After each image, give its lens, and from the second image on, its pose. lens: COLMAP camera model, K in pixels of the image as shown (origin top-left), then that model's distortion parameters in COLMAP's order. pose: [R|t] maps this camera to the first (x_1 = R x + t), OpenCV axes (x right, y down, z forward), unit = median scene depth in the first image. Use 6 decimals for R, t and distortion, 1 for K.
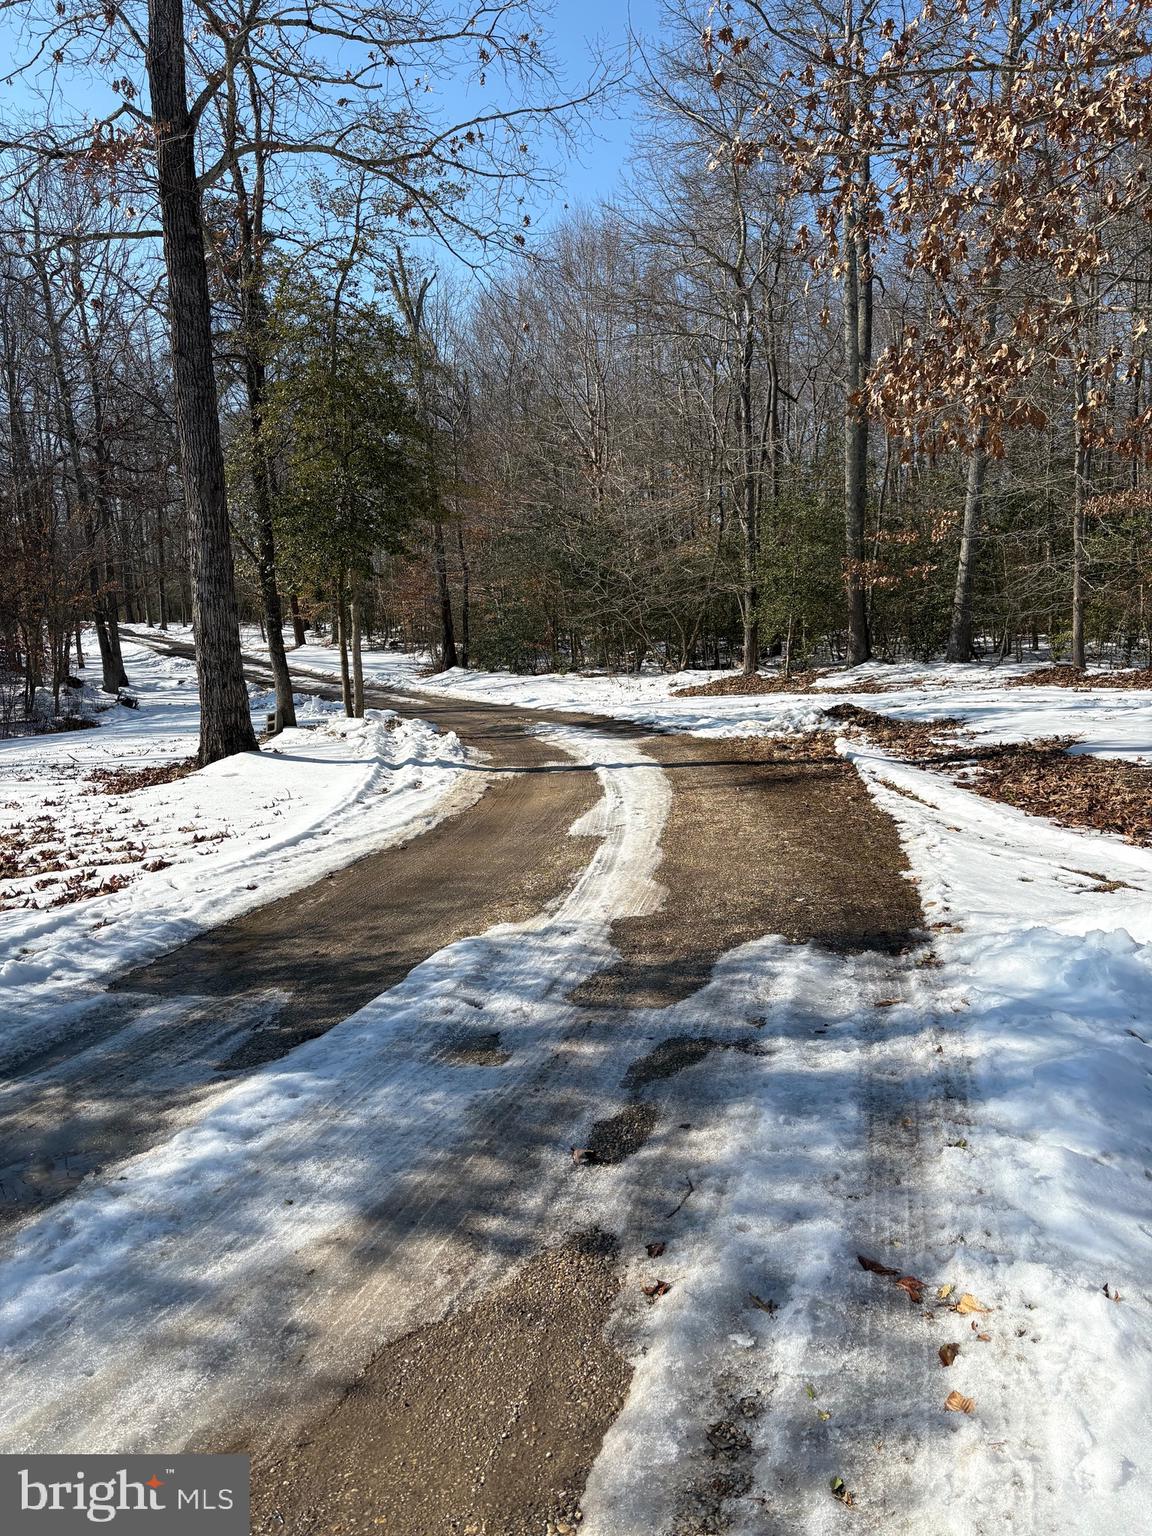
lens RADIAL K [[1152.8, 0, 573.3], [0, 1152.8, 796.6], [0, 0, 1]] dist [0.109939, -0.194676]
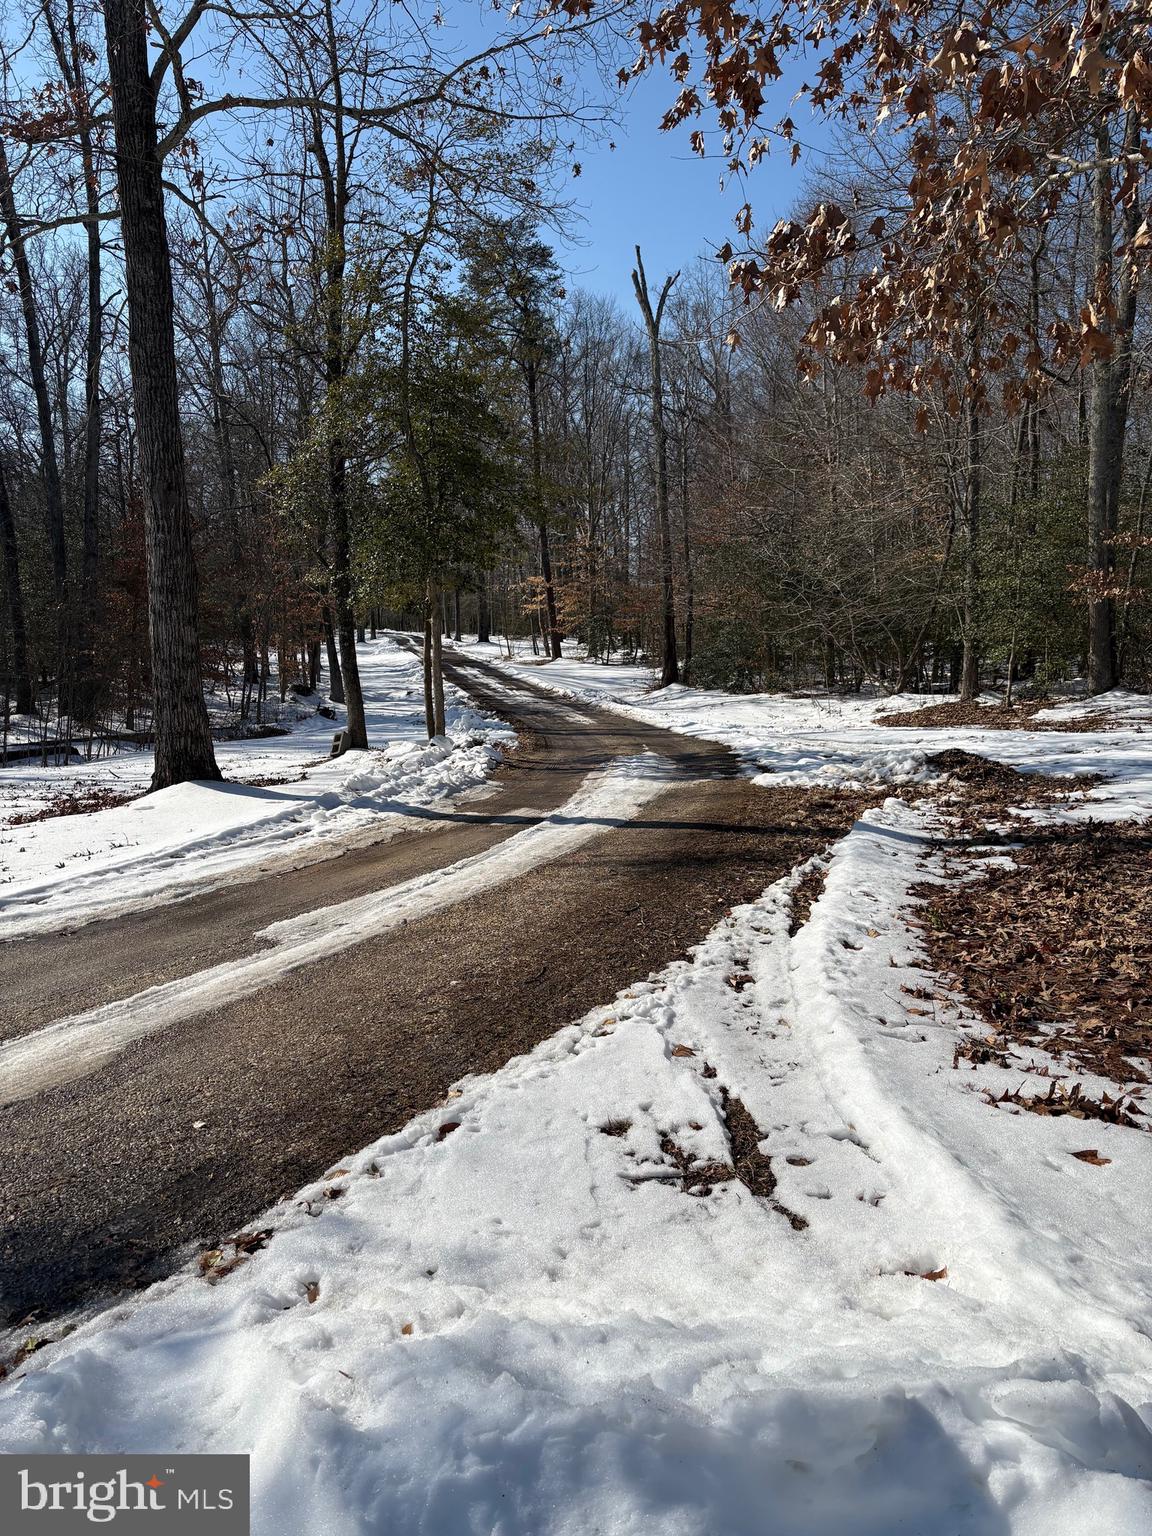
lens RADIAL K [[1134.1, 0, 576.9], [0, 1134.1, 805.5], [0, 0, 1]] dist [0.097214, -0.158821]
pose [[0.959206, 0.053621, -0.277577, 0.184900], [-0.053734, 0.998529, 0.007206, -0.030661], [0.277555, 0.008003, 0.960676, 0.169502]]
